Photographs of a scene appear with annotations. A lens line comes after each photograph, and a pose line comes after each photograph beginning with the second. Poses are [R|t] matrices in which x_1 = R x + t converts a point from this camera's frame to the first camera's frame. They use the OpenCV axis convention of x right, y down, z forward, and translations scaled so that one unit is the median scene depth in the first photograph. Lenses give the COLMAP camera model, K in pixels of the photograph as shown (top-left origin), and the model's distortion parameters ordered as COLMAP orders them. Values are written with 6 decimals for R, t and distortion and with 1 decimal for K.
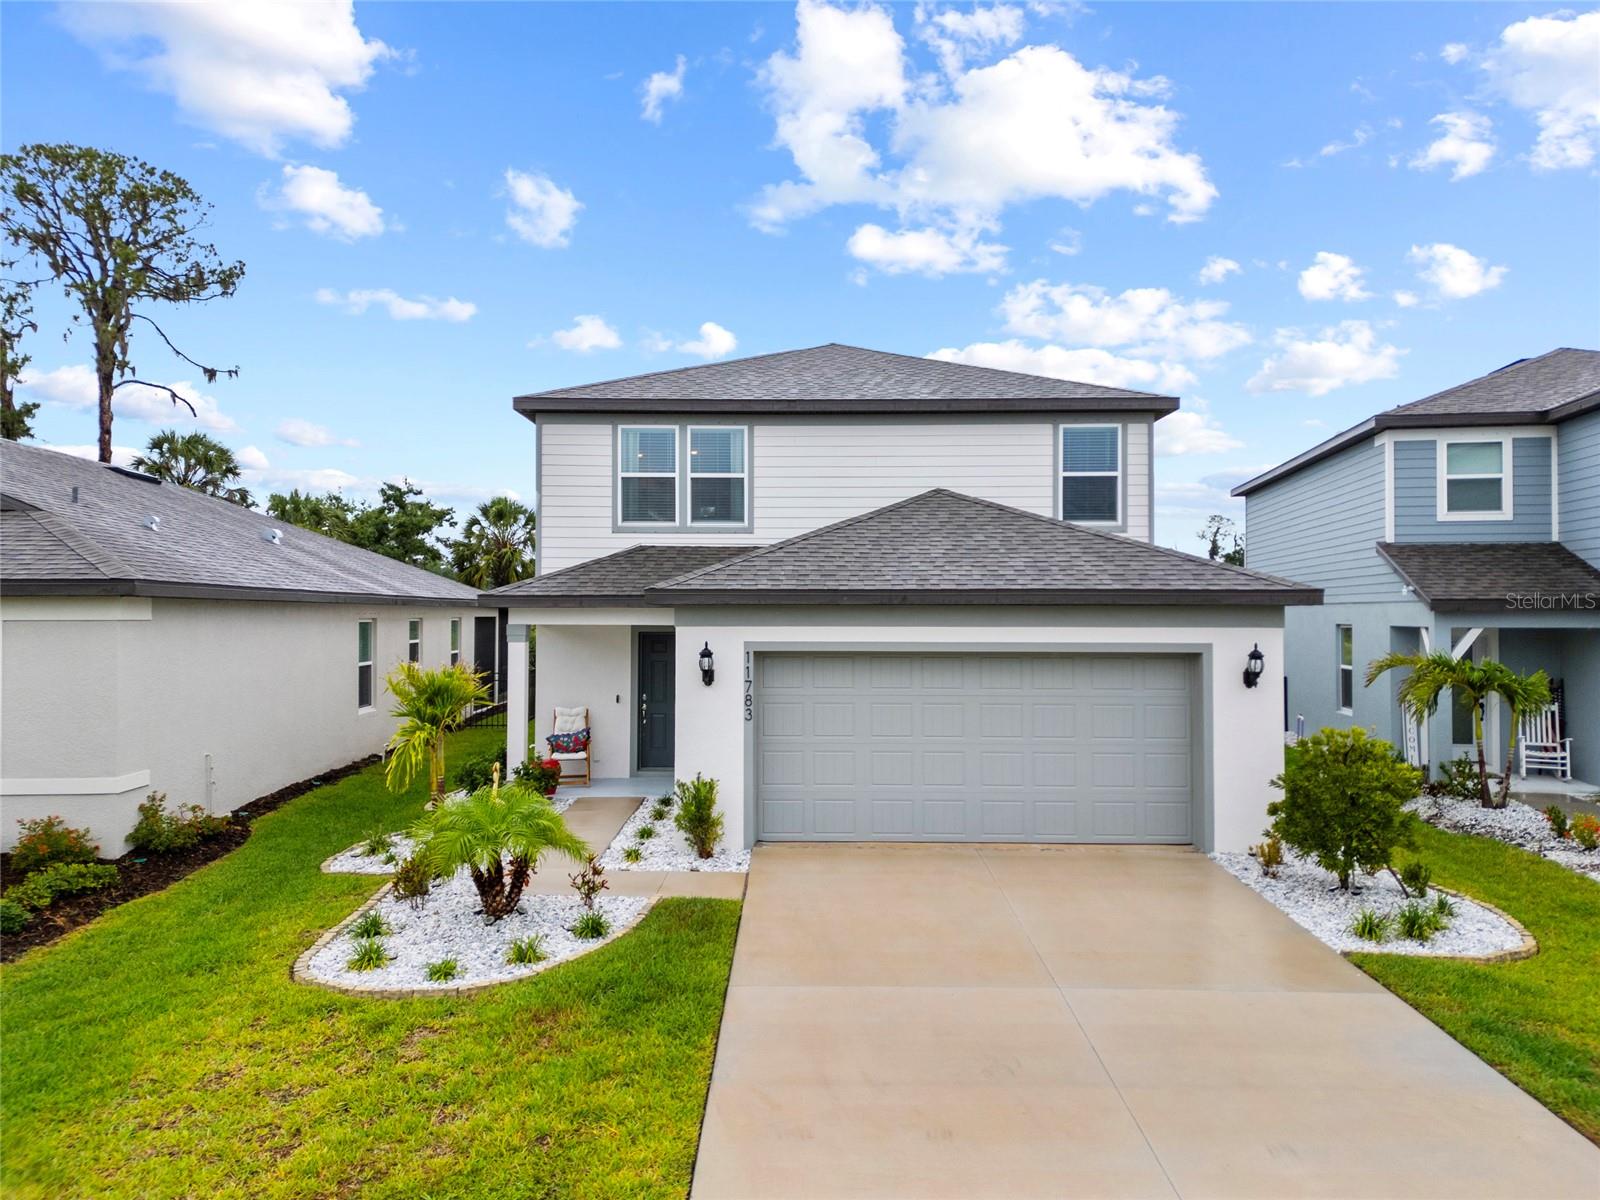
lens RADIAL K [[1120.6, 0, 806.1], [0, 1120.6, 602.4], [0, 0, 1]] dist [0.050539, -0.005358]
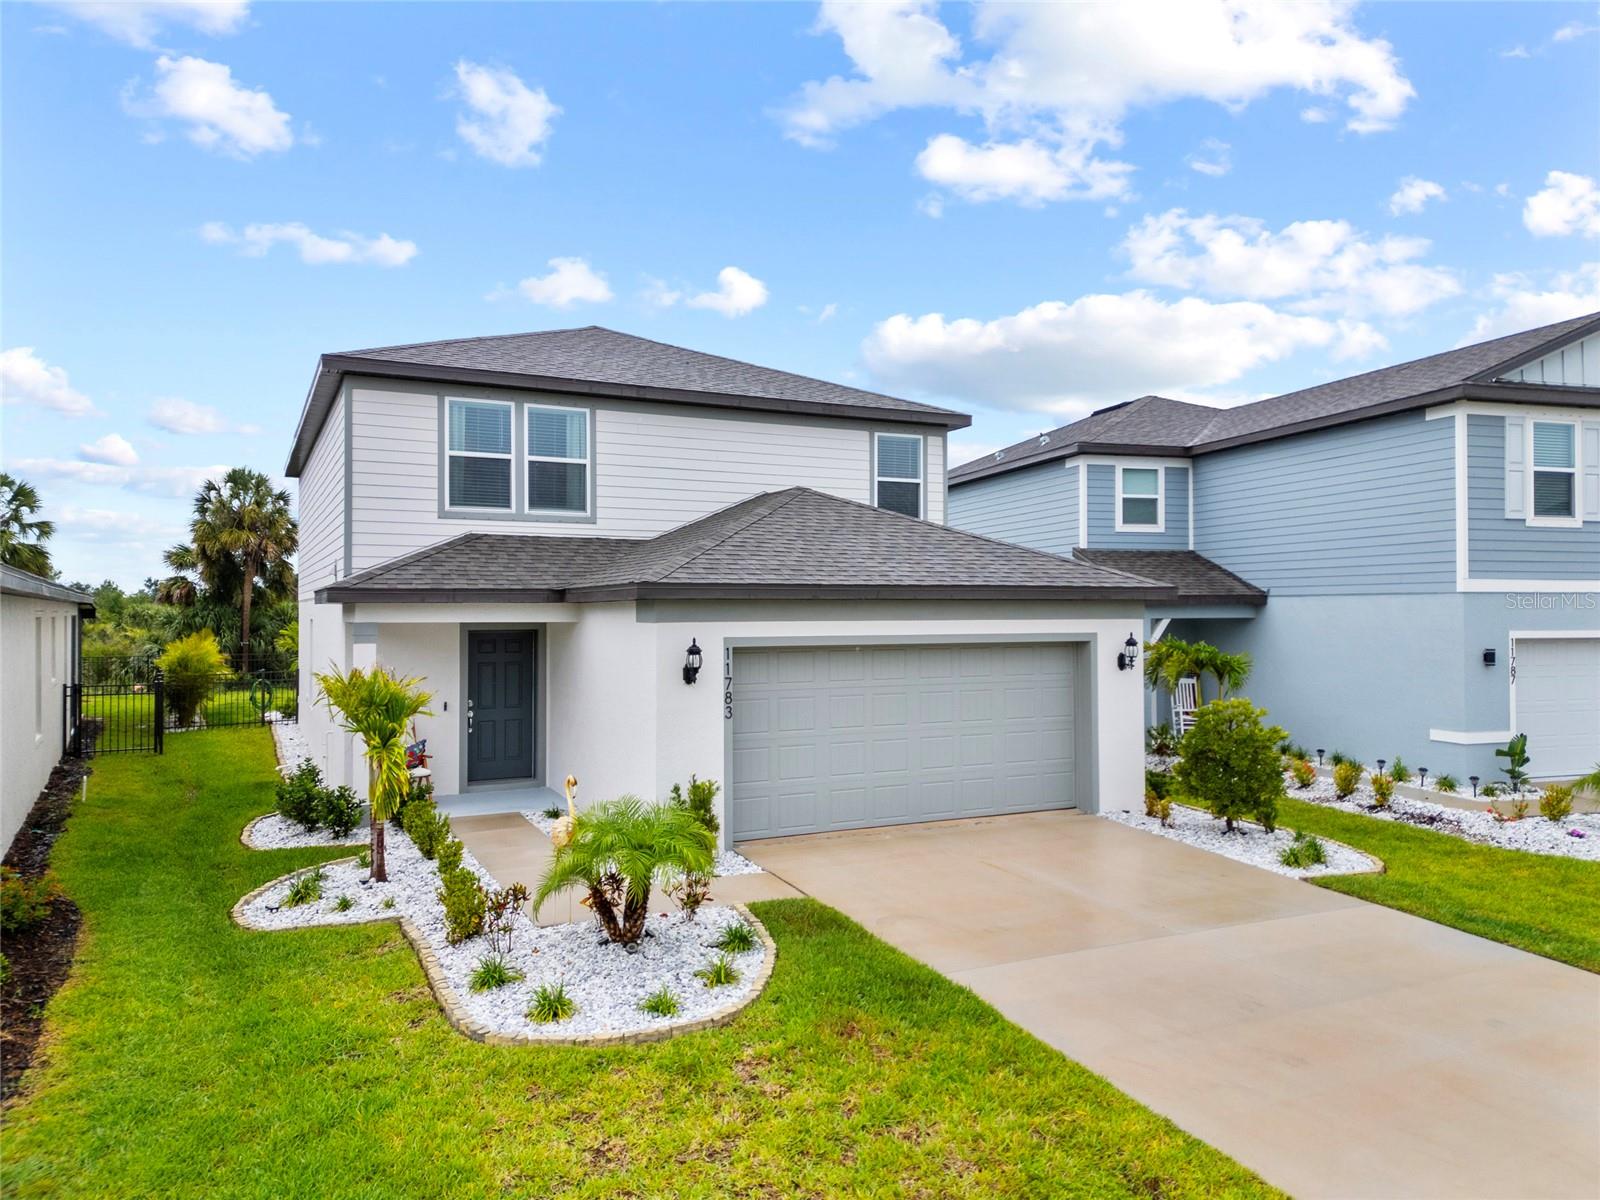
lens RADIAL K [[1120.6, 0, 806.1], [0, 1120.6, 602.4], [0, 0, 1]] dist [0.050539, -0.005358]
pose [[0.893408, -0.000563, 0.449246, -0.313656], [-0.000618, 0.999997, 0.002483, 0.002150], [-0.449246, -0.002496, 0.893405, 0.076070]]
